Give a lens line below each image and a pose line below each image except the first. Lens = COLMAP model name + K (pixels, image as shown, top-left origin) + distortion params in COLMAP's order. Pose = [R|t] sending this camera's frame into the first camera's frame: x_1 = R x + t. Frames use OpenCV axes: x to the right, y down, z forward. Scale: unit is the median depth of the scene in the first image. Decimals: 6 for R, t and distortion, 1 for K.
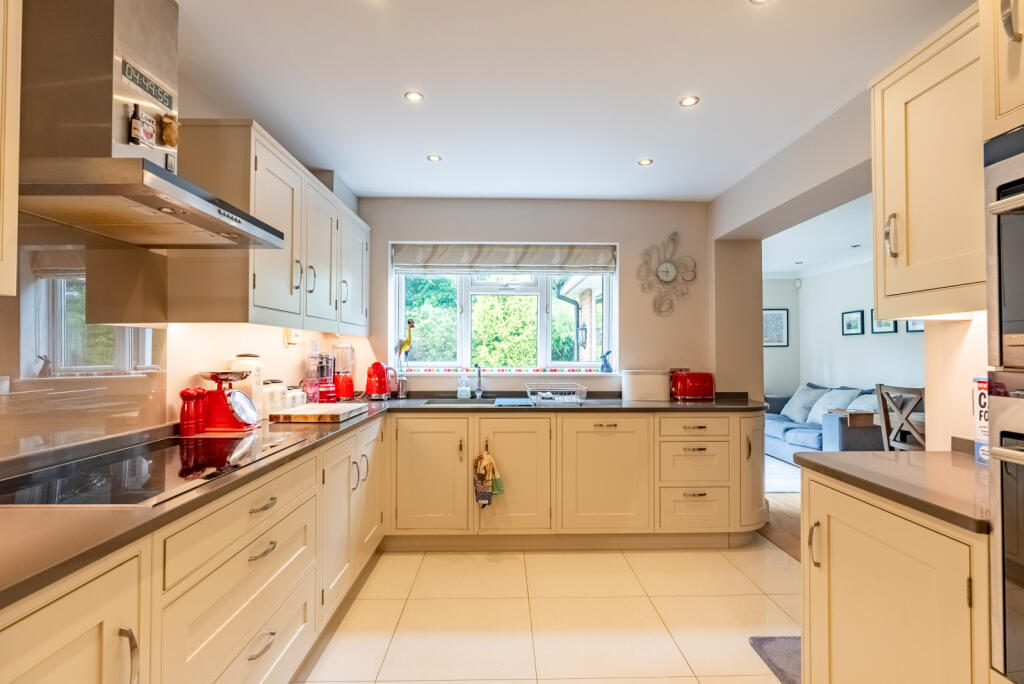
lens RADIAL K [[474.0, 0, 512.1], [0, 474.0, 346.5], [0, 0, 1]] dist [-0.005250, 0.000791]
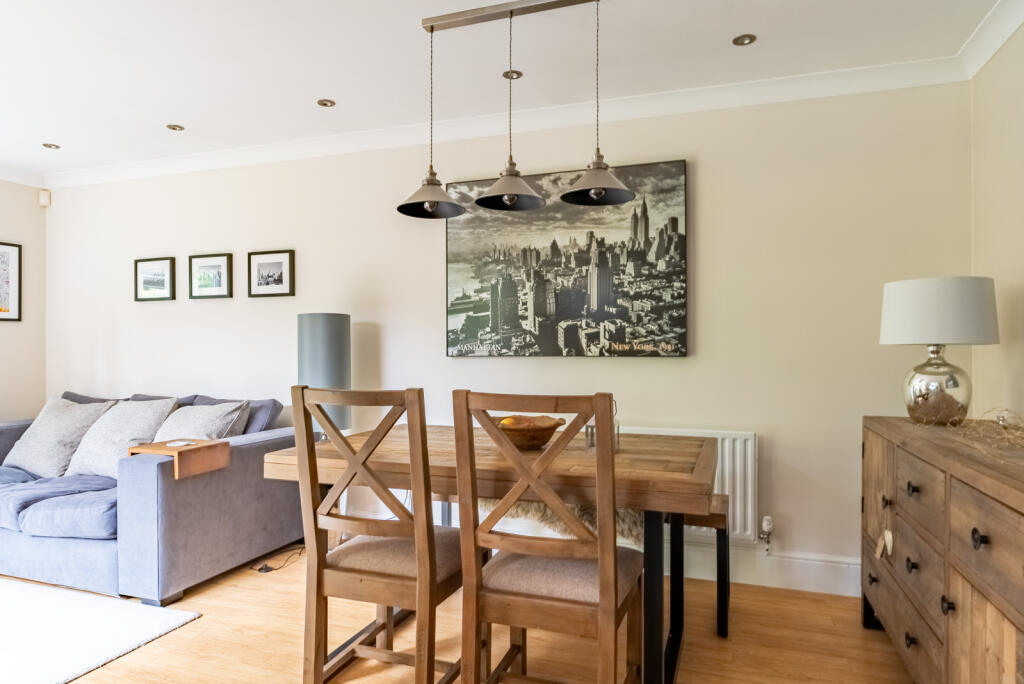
lens RADIAL K [[619.8, 0, 511.4], [0, 619.8, 346.5], [0, 0, 1]] dist [0.007874, 0.003225]
pose [[0.347312, 0.005414, 0.937734, 0.195545], [-0.014591, 0.999893, -0.000368, 0.025289], [-0.937636, -0.013555, 0.347354, 0.378630]]
